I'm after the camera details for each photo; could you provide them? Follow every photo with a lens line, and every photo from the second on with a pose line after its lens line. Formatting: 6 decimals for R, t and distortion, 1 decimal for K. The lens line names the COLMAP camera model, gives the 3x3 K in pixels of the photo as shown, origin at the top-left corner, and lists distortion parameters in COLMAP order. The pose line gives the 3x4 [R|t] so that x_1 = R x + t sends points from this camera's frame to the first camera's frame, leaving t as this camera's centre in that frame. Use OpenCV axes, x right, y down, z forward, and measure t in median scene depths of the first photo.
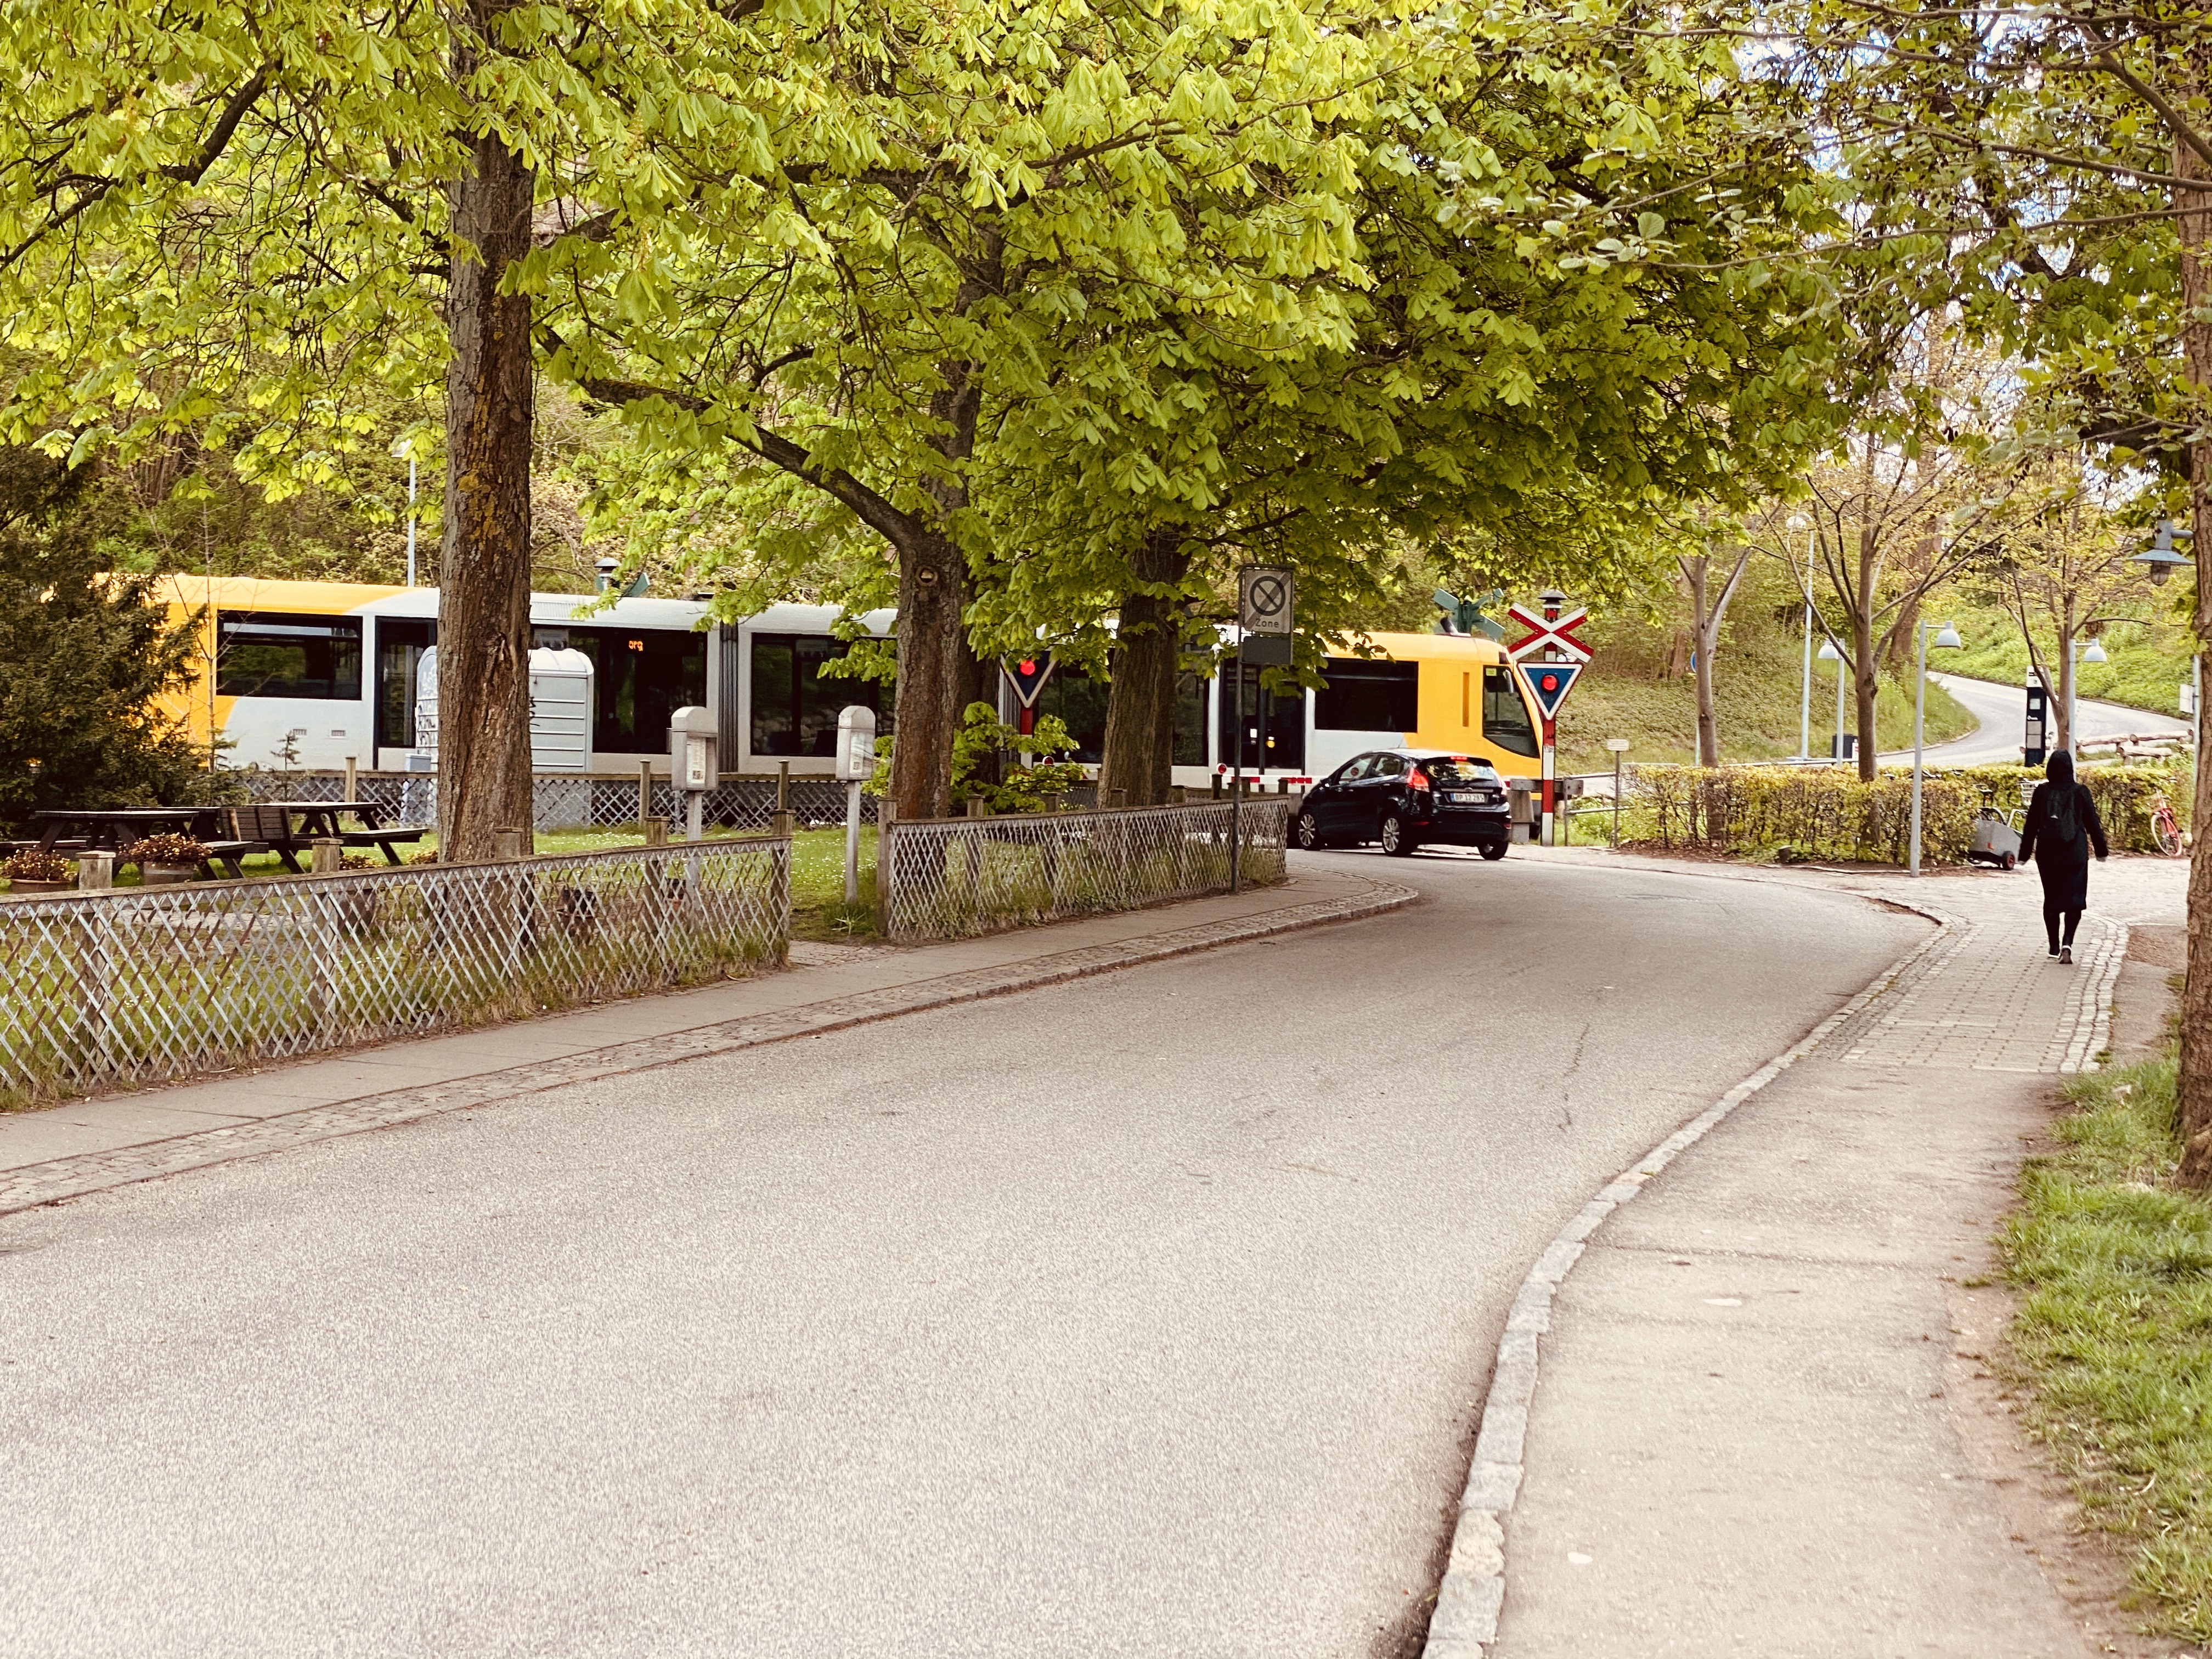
lens RADIAL K [[3441.9, 0, 1141.0], [0, 3441.9, 704.6], [0, 0, 1]] dist [0.124079, 0.000000]
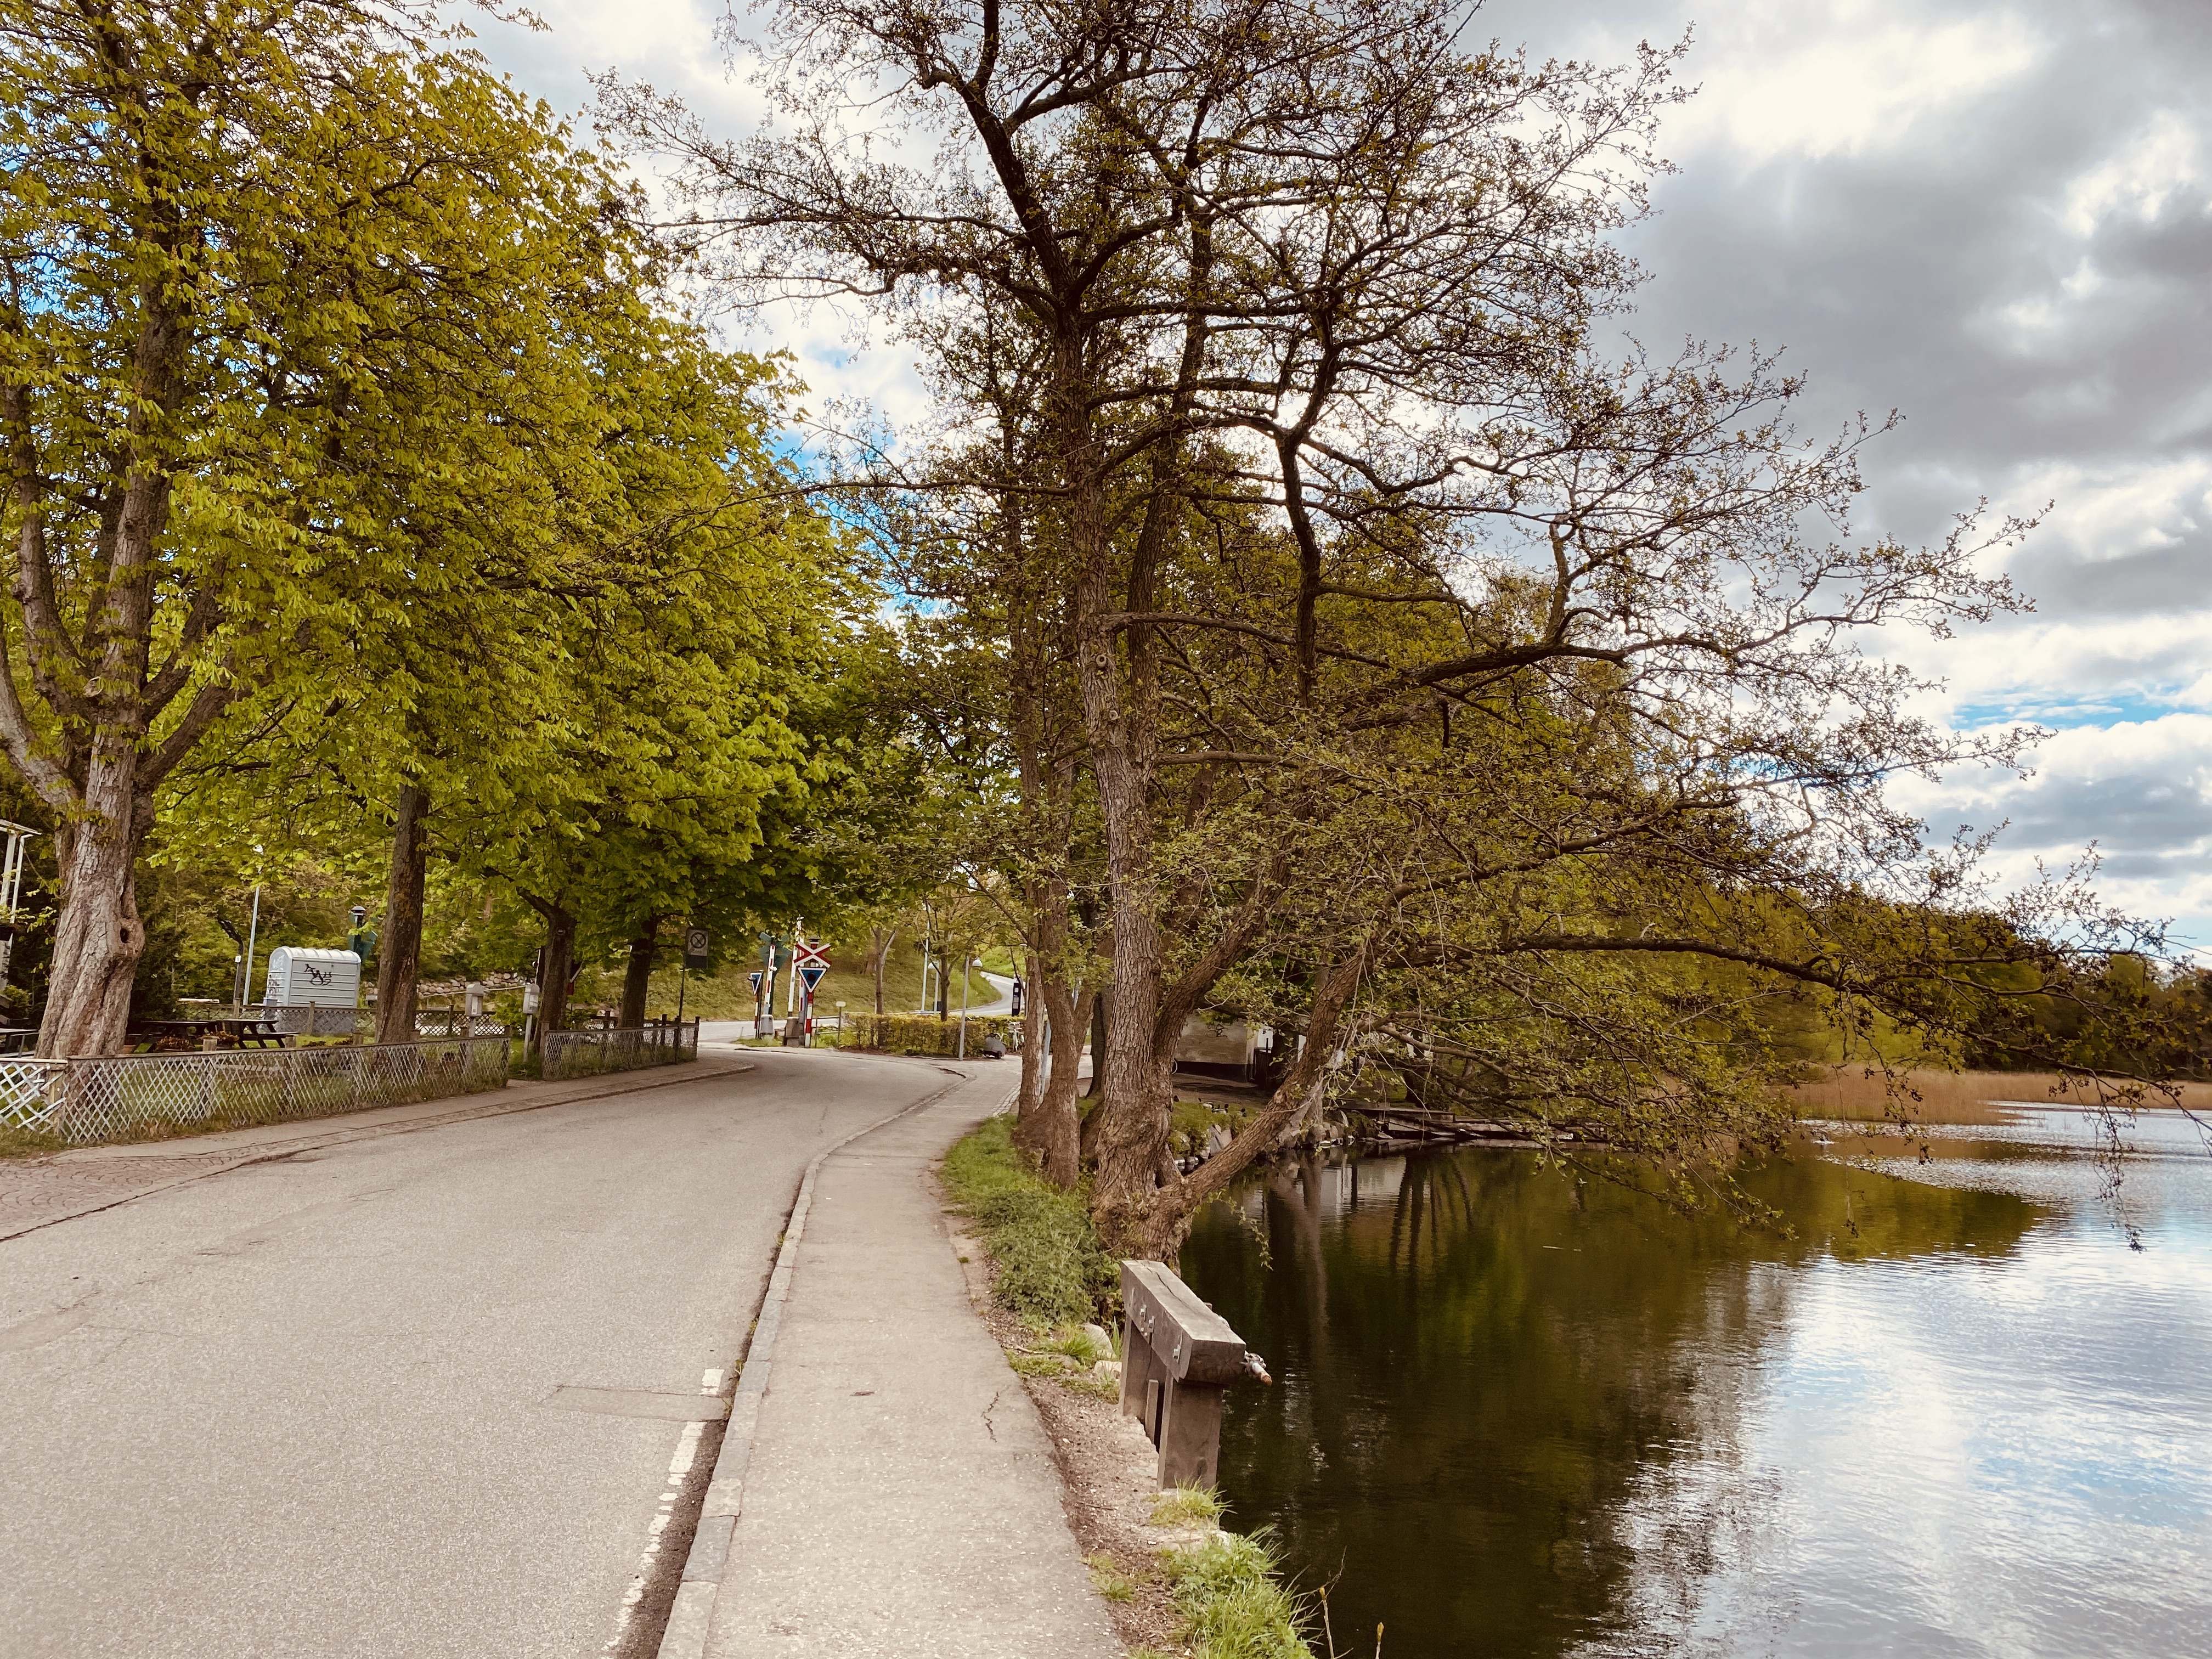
lens RADIAL K [[1699.3, 0, 1119.6], [0, 1699.3, 832.1], [0, 0, 1]] dist [0.050392, -0.066787]
pose [[0.955120, 0.051102, 0.291779, -0.024926], [-0.025108, 0.995429, -0.092149, -0.002998], [-0.295154, 0.080687, 0.952037, -0.170645]]
